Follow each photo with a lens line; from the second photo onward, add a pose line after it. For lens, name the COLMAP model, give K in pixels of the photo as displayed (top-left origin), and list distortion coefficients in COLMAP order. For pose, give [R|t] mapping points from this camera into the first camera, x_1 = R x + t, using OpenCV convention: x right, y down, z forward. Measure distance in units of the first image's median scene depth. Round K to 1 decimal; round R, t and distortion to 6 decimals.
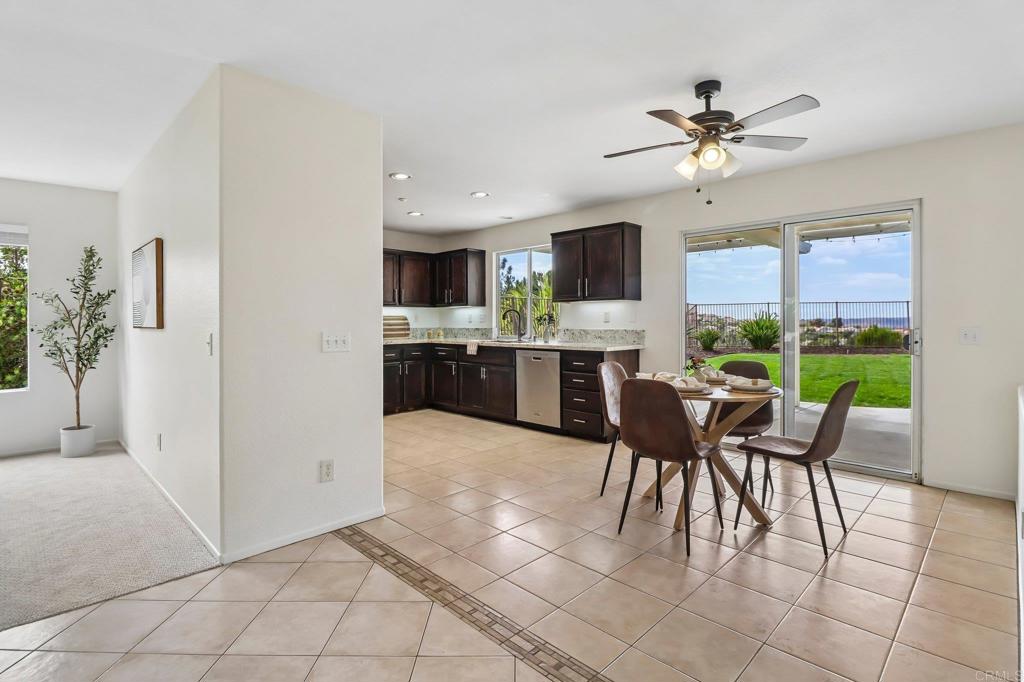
lens RADIAL K [[501.3, 0, 509.7], [0, 501.3, 321.1], [0, 0, 1]] dist [-0.001092, -0.000634]
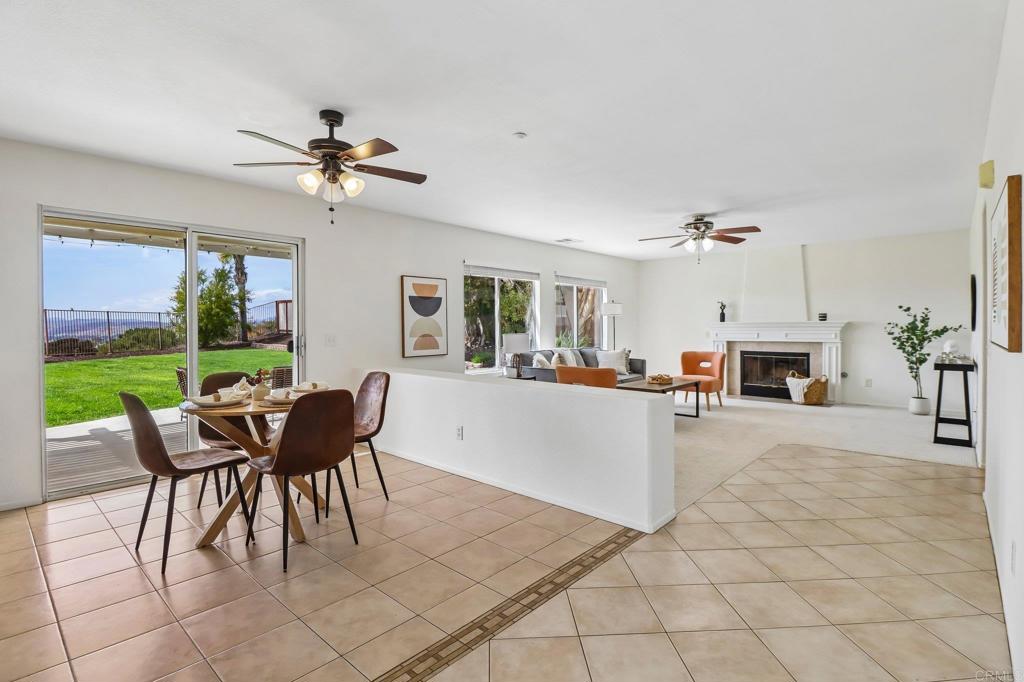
lens RADIAL K [[480.6, 0, 535.6], [0, 480.6, 328.6], [0, 0, 1]] dist [-0.000907, -0.000094]
pose [[-0.077220, -0.003368, 0.997008, -0.317732], [0.005604, 0.999977, 0.003812, -0.003608], [-0.996998, 0.005881, -0.077199, 0.299014]]
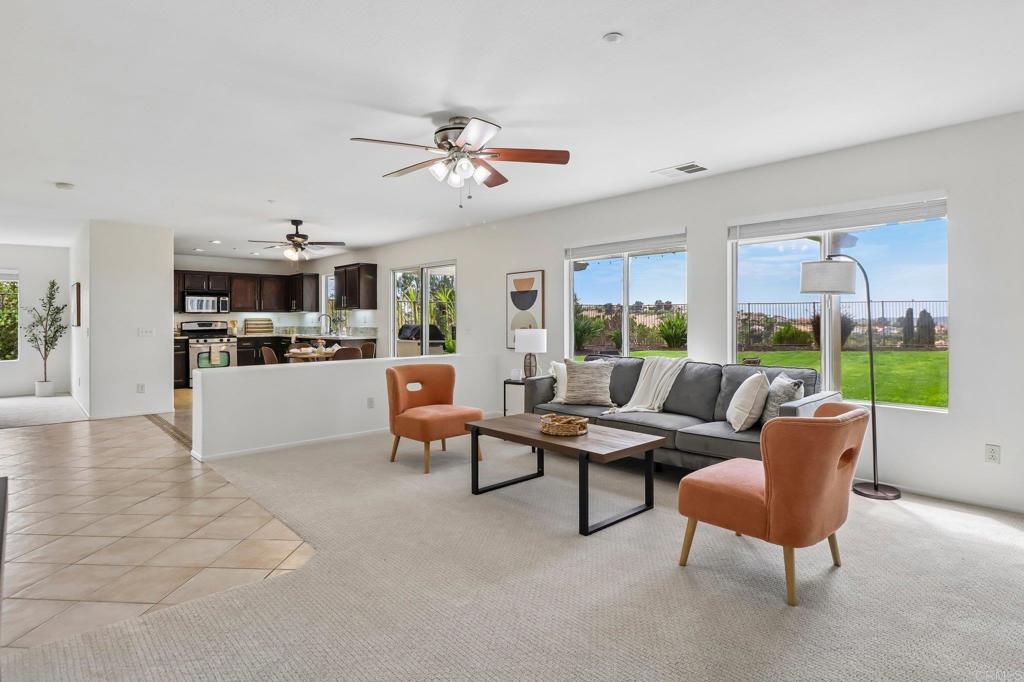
lens RADIAL K [[551.8, 0, 517.0], [0, 551.8, 317.0], [0, 0, 1]] dist [0.000531, 0.000124]
pose [[0.999125, -0.000755, -0.041827, 0.699341], [0.000488, 0.999979, -0.006397, -0.004440], [0.041831, 0.006371, 0.999104, -0.695978]]
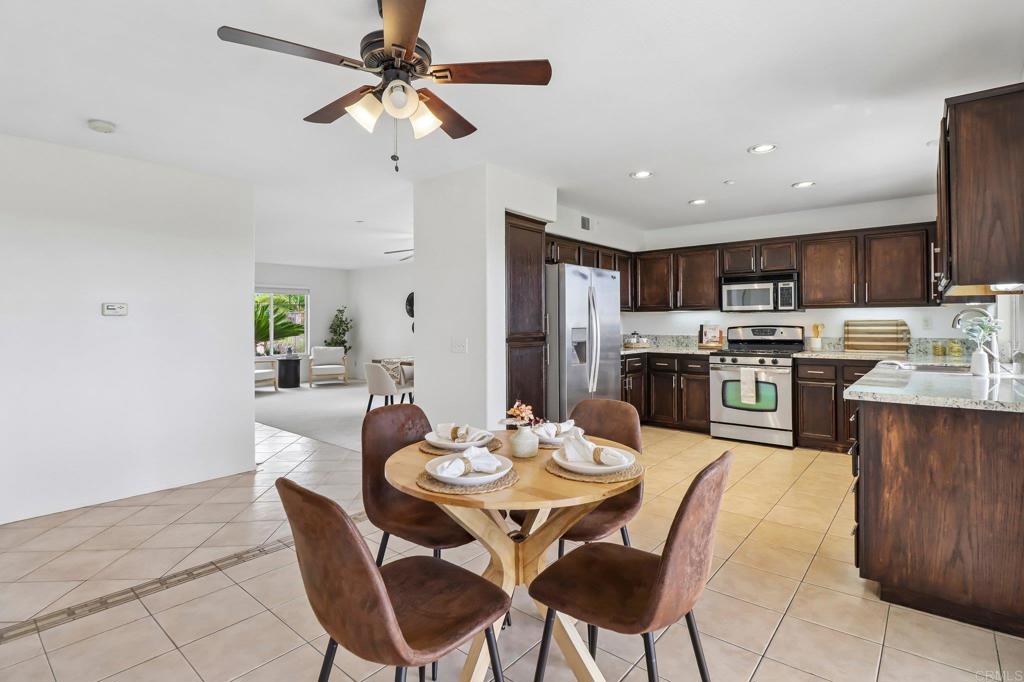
lens RADIAL K [[496.6, 0, 529.1], [0, 496.6, 319.7], [0, 0, 1]] dist [-0.005168, -0.001478]
pose [[0.093726, -0.004124, -0.995589, 0.504868], [0.003090, 0.999988, -0.003852, -0.011613], [0.995593, -0.002715, 0.093738, 0.519269]]
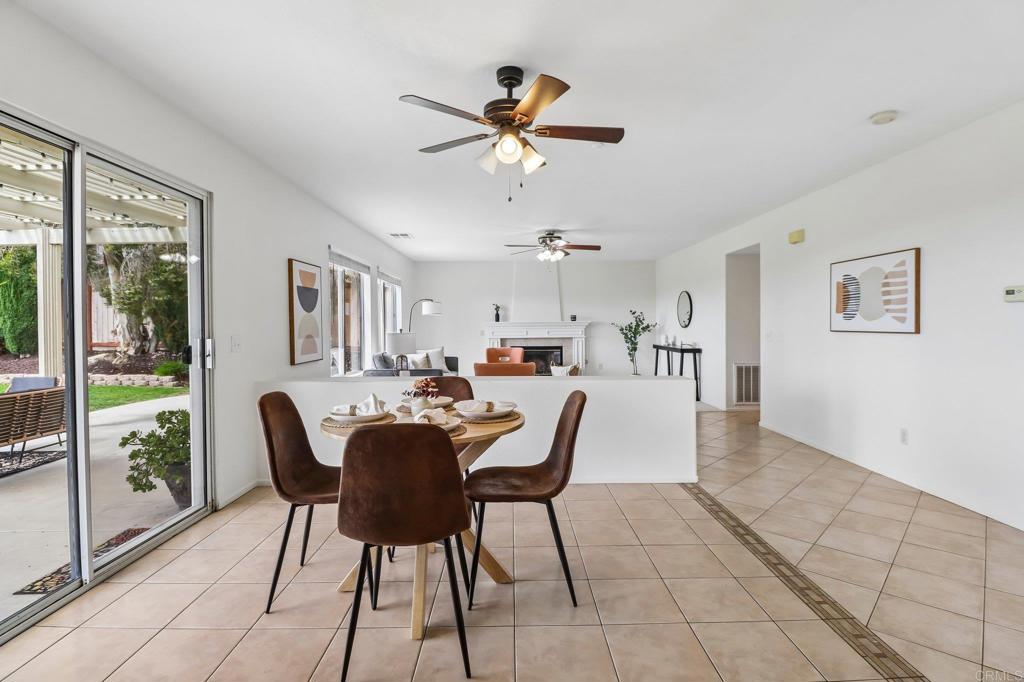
lens RADIAL K [[475.3, 0, 516.5], [0, 475.3, 330.3], [0, 0, 1]] dist [0.011110, -0.014926]
pose [[-0.717546, -0.000763, 0.696511, -0.108605], [0.008799, 0.999910, 0.010160, -0.001748], [-0.696456, 0.013419, -0.717474, 0.754558]]
